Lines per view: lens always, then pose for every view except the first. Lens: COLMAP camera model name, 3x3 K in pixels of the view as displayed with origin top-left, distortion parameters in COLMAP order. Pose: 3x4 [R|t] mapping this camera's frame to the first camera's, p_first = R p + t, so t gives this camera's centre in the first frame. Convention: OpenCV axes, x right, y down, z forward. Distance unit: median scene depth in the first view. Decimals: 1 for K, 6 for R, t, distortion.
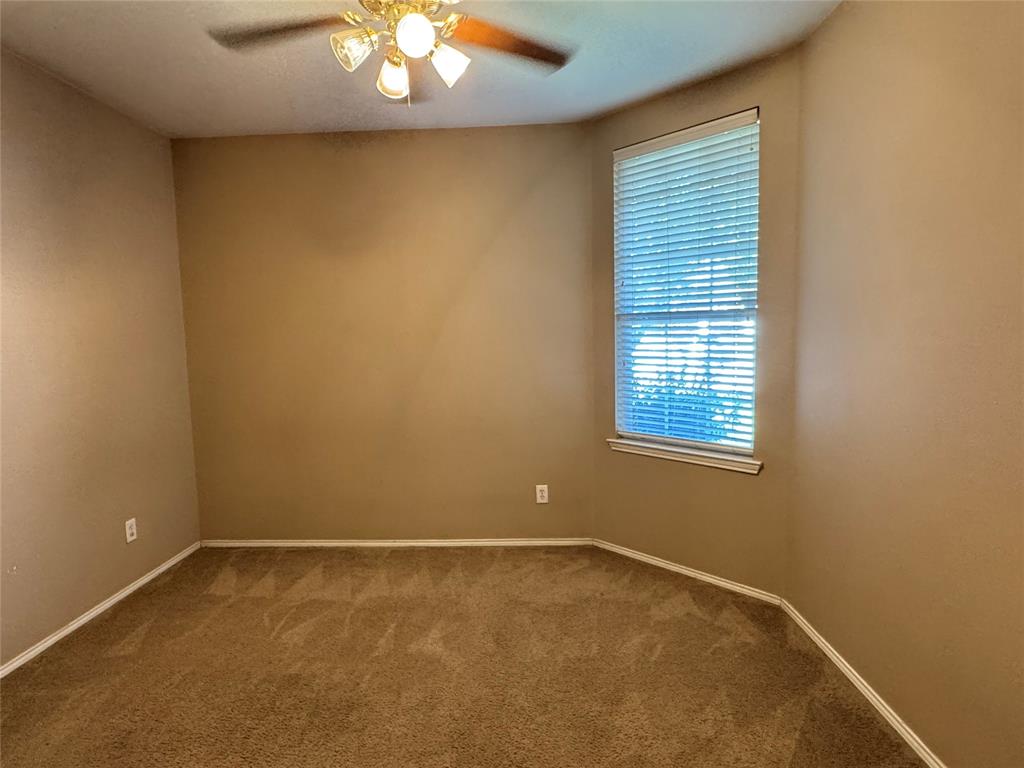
lens RADIAL K [[563.9, 0, 512.4], [0, 563.9, 387.3], [0, 0, 1]] dist [0.002979, 0.000346]
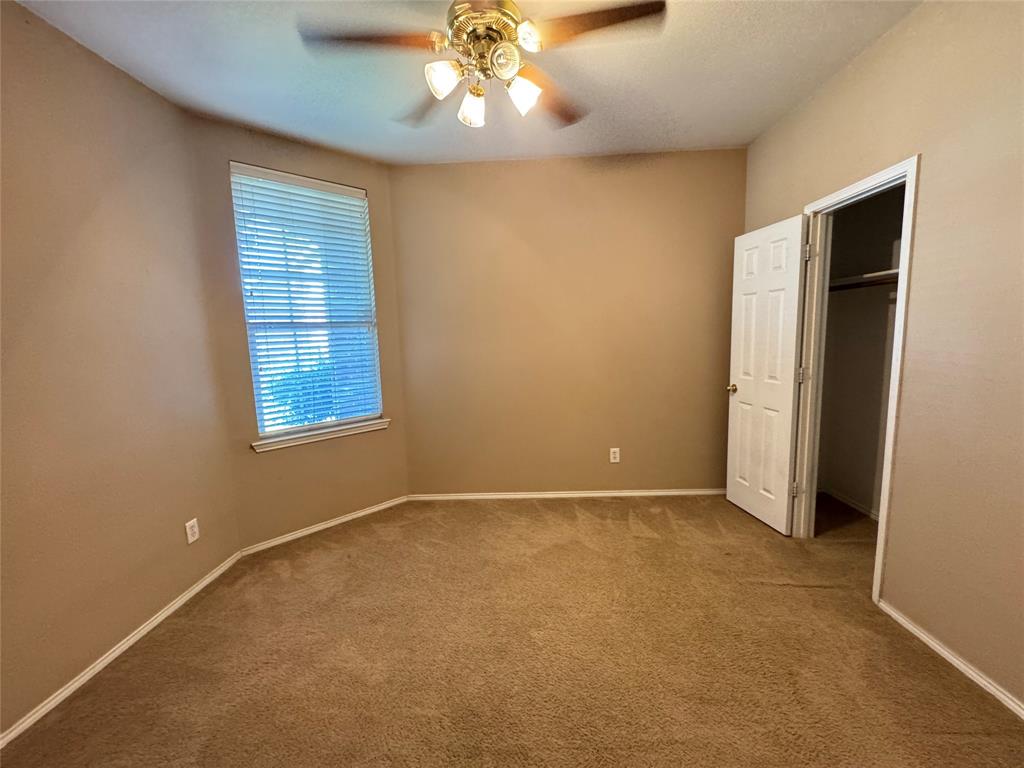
lens RADIAL K [[412.3, 0, 512.6], [0, 412.3, 380.6], [0, 0, 1]] dist [-0.001499, -0.000071]
pose [[0.007207, -0.105814, 0.994360, -0.608429], [0.124188, 0.986782, 0.104108, -0.045172], [-0.992233, 0.122737, 0.020252, 0.542829]]
